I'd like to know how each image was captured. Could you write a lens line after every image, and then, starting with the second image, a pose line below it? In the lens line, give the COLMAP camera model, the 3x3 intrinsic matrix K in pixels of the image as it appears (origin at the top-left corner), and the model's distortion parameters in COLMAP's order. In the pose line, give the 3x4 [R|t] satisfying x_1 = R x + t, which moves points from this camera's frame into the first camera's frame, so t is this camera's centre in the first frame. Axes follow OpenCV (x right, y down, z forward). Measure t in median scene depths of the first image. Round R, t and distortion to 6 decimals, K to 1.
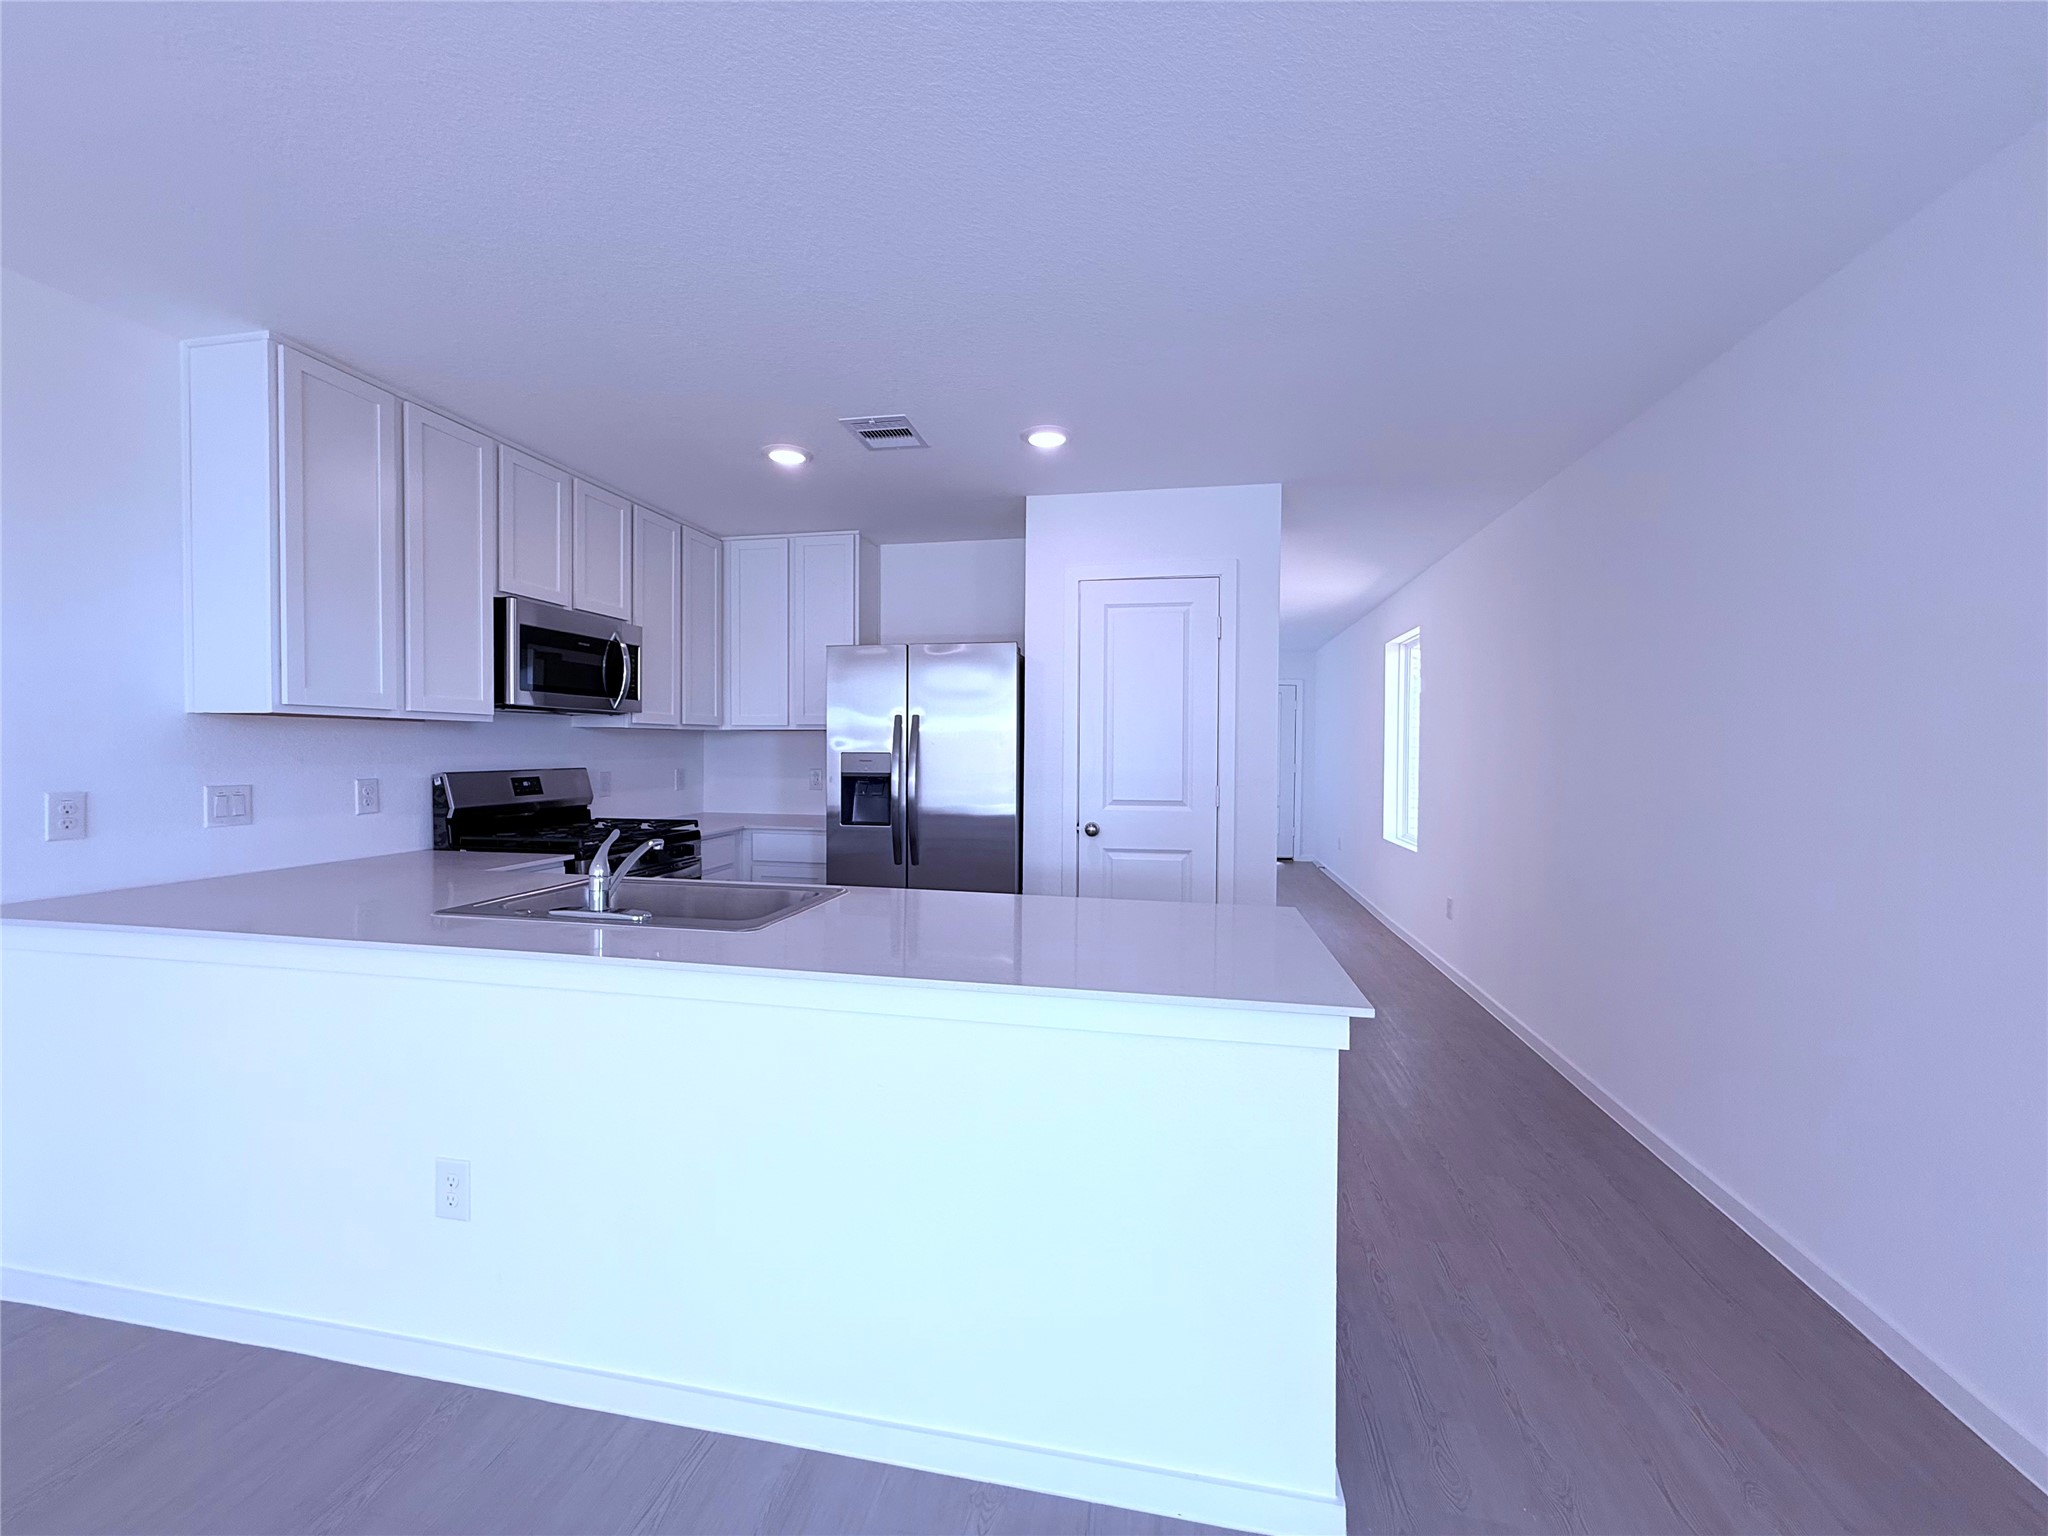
lens RADIAL K [[818.4, 0, 1018.1], [0, 818.4, 766.5], [0, 0, 1]] dist [0.000942, 0.000139]
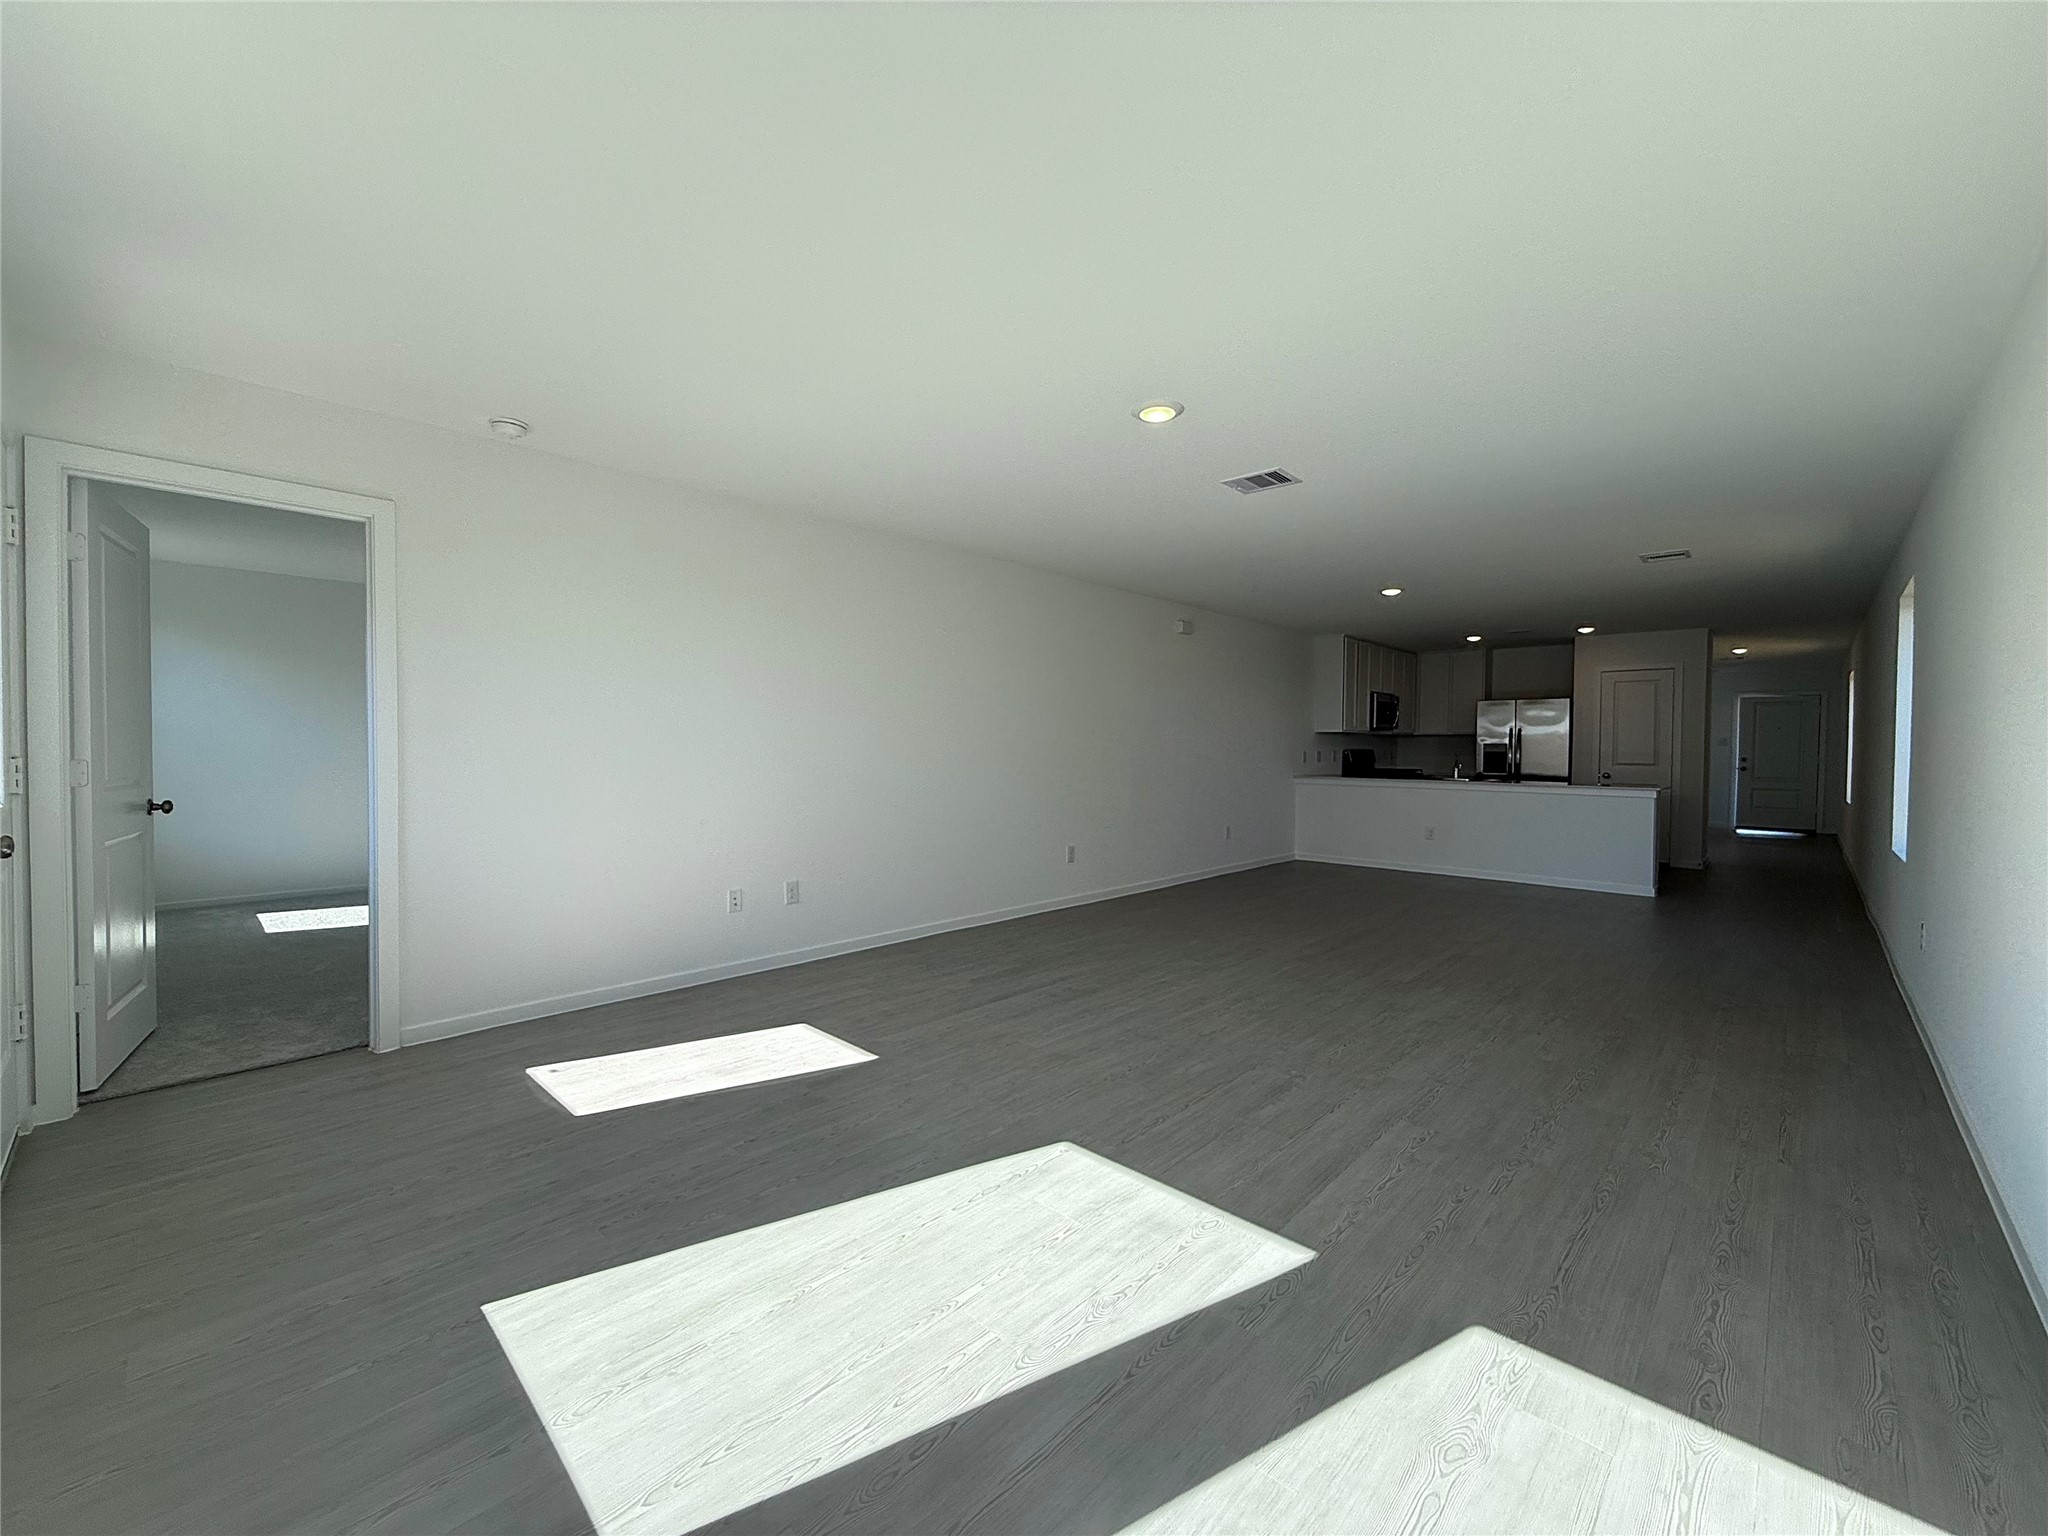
lens RADIAL K [[818.4, 0, 1018.1], [0, 818.4, 766.5], [0, 0, 1]] dist [0.000942, 0.000139]
pose [[0.842615, 0.013072, -0.538358, -0.070139], [-0.013387, 0.999905, 0.003326, 0.065425], [0.538350, 0.004405, 0.842710, -1.926433]]
